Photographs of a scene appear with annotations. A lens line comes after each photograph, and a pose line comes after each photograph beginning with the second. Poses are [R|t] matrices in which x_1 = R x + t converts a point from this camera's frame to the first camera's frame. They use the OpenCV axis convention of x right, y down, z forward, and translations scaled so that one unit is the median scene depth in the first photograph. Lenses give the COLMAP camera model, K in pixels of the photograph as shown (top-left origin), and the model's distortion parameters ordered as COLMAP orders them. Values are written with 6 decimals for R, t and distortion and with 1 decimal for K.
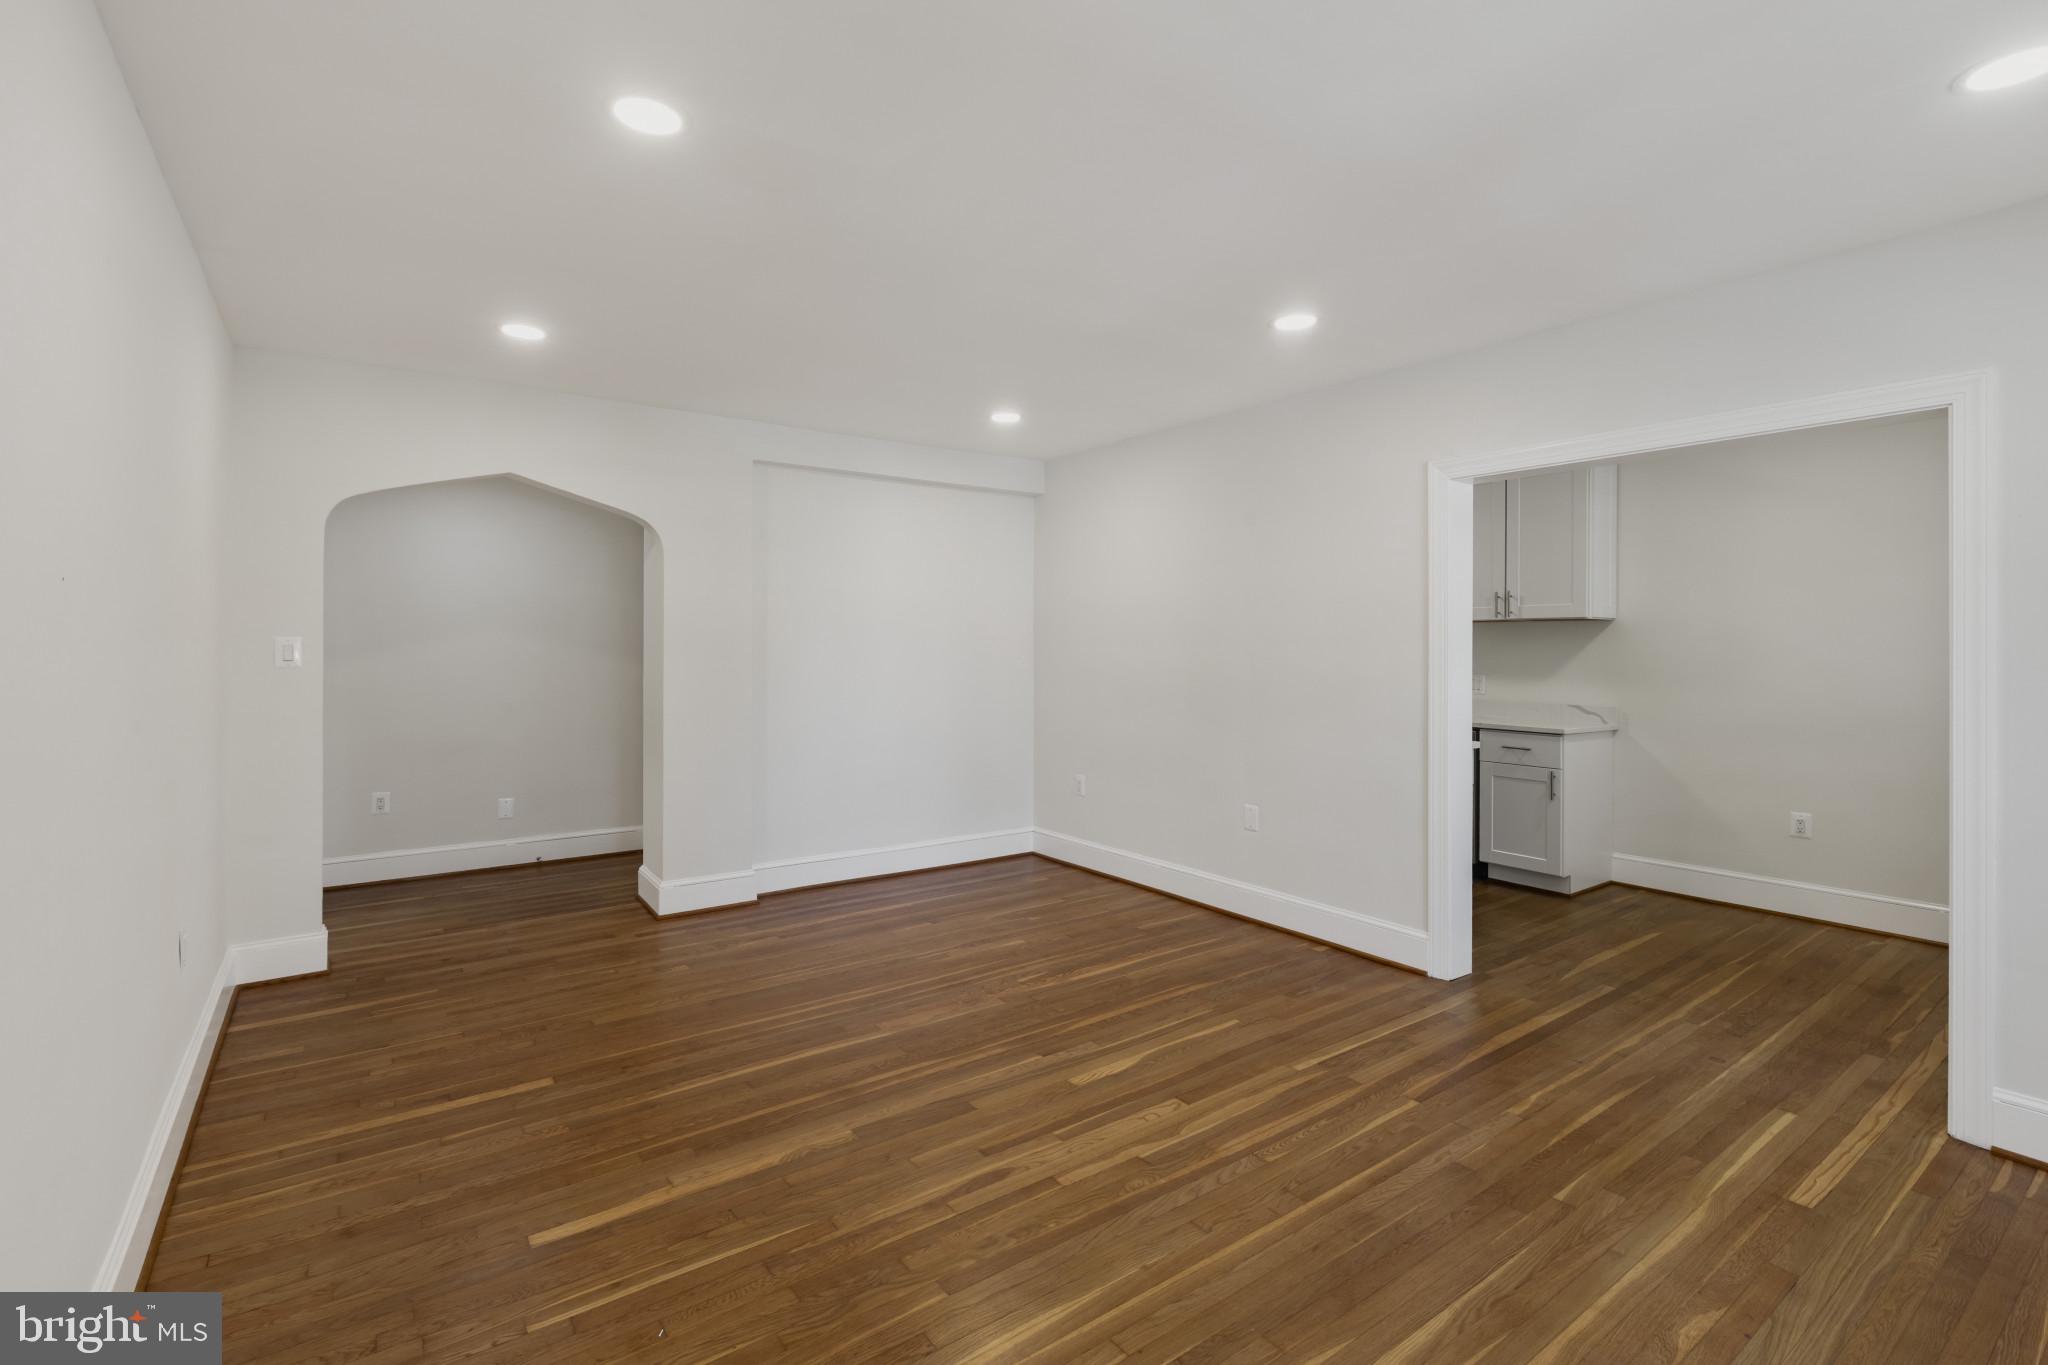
lens RADIAL K [[923.5, 0, 1043.3], [0, 923.5, 676.7], [0, 0, 1]] dist [0.002842, -0.001306]
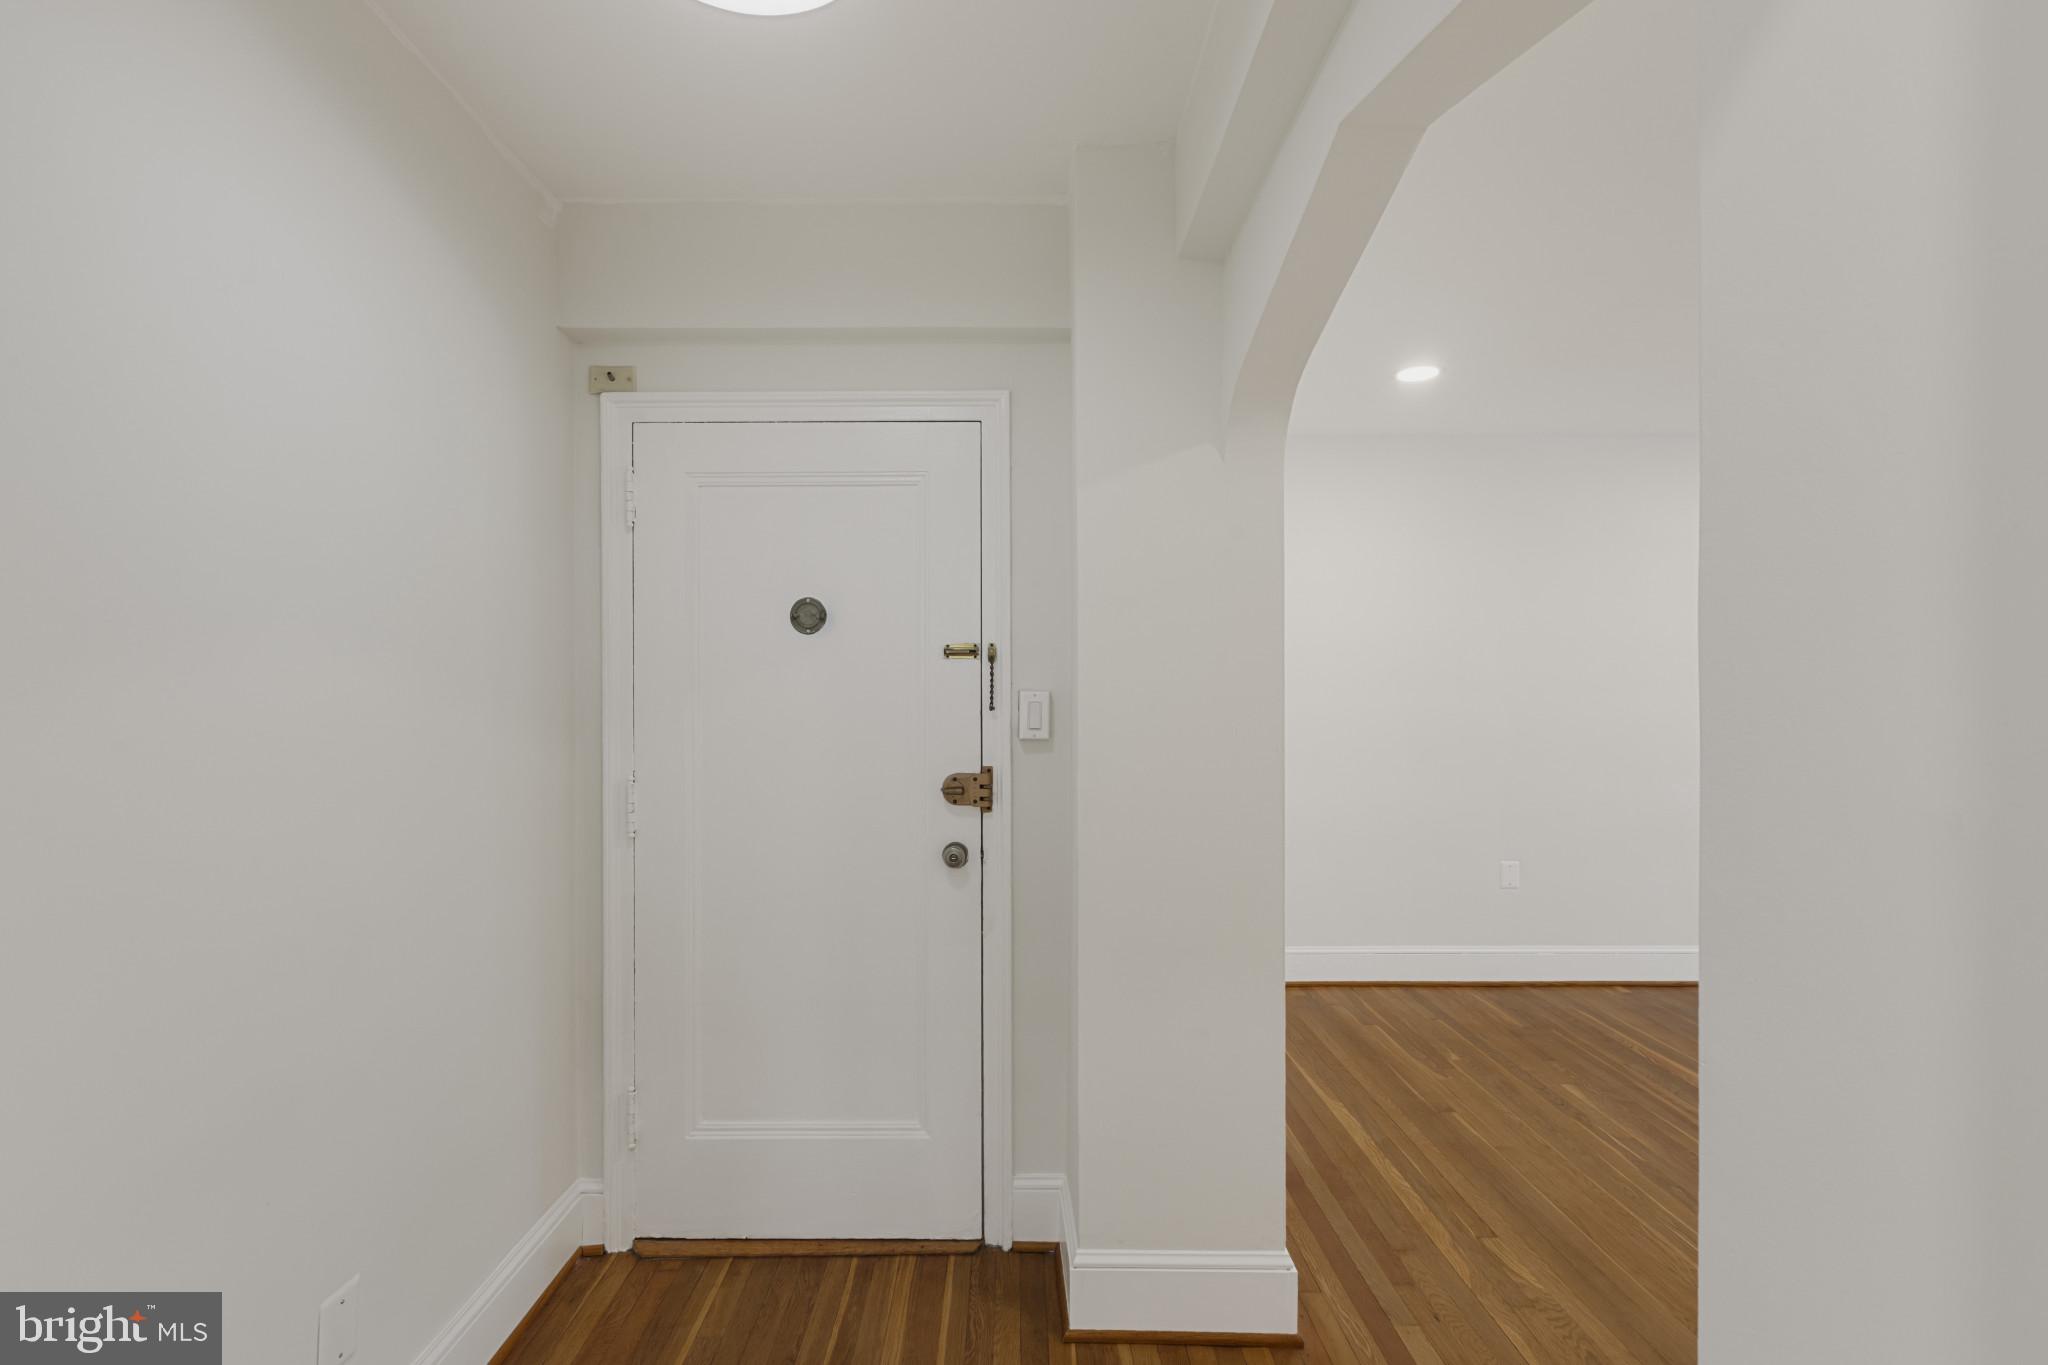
lens RADIAL K [[923.5, 0, 1019.9], [0, 923.5, 695.6], [0, 0, 1]] dist [0.002842, -0.001306]
pose [[0.588994, -0.001463, 0.808136, -1.174097], [0.022980, 0.999624, -0.014938, -0.035175], [-0.807811, 0.027369, 0.588806, 1.209111]]
